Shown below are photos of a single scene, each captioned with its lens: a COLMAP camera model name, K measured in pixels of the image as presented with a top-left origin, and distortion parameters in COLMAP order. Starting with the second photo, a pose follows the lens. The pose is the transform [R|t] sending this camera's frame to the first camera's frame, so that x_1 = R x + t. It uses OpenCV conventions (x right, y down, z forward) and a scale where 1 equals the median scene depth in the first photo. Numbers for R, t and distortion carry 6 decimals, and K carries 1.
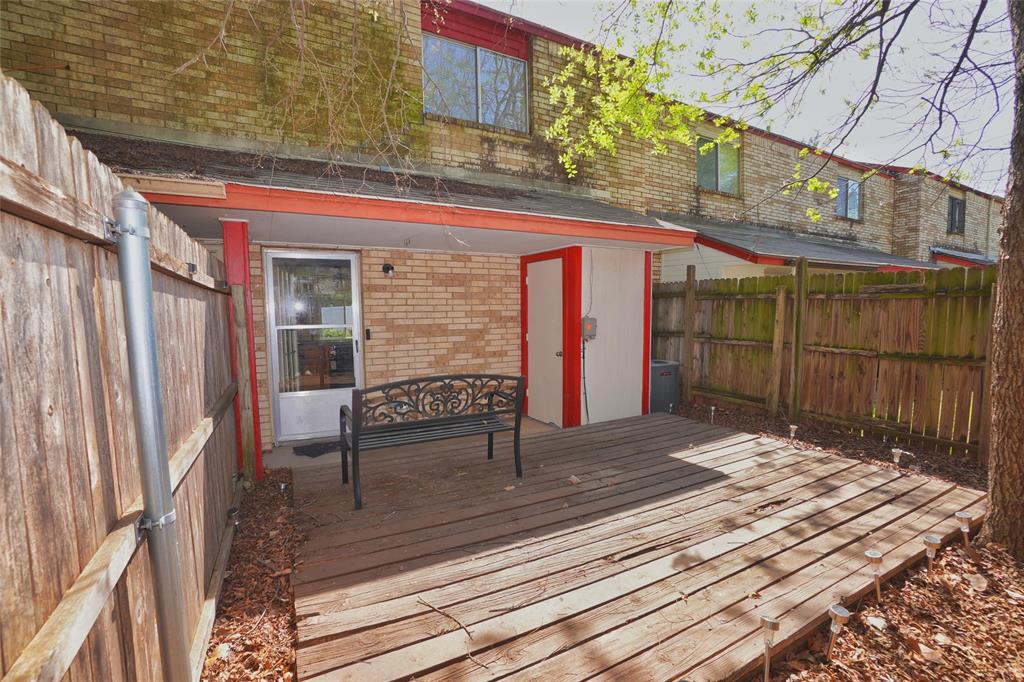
lens RADIAL K [[452.5, 0, 508.7], [0, 452.5, 344.1], [0, 0, 1]] dist [-0.065392, 0.022419]
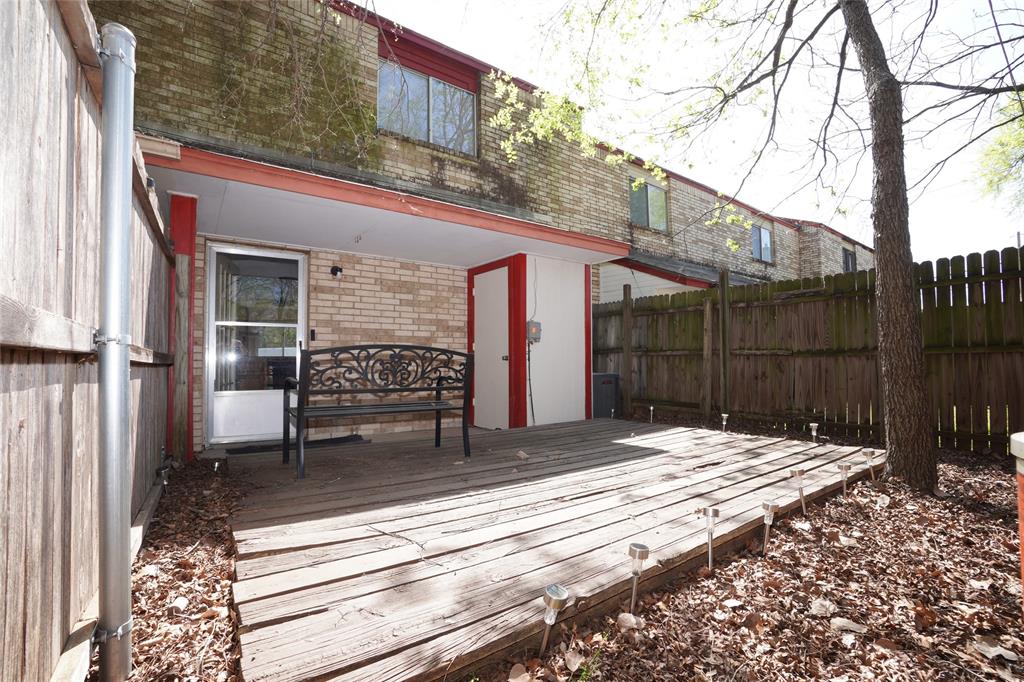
lens RADIAL K [[452.5, 0, 508.7], [0, 452.5, 344.1], [0, 0, 1]] dist [-0.065392, 0.022419]
pose [[0.992207, 0.009366, 0.124251, -0.008978], [0.005140, 0.993246, -0.115914, 0.116461], [-0.124497, 0.115649, 0.985457, -0.017086]]
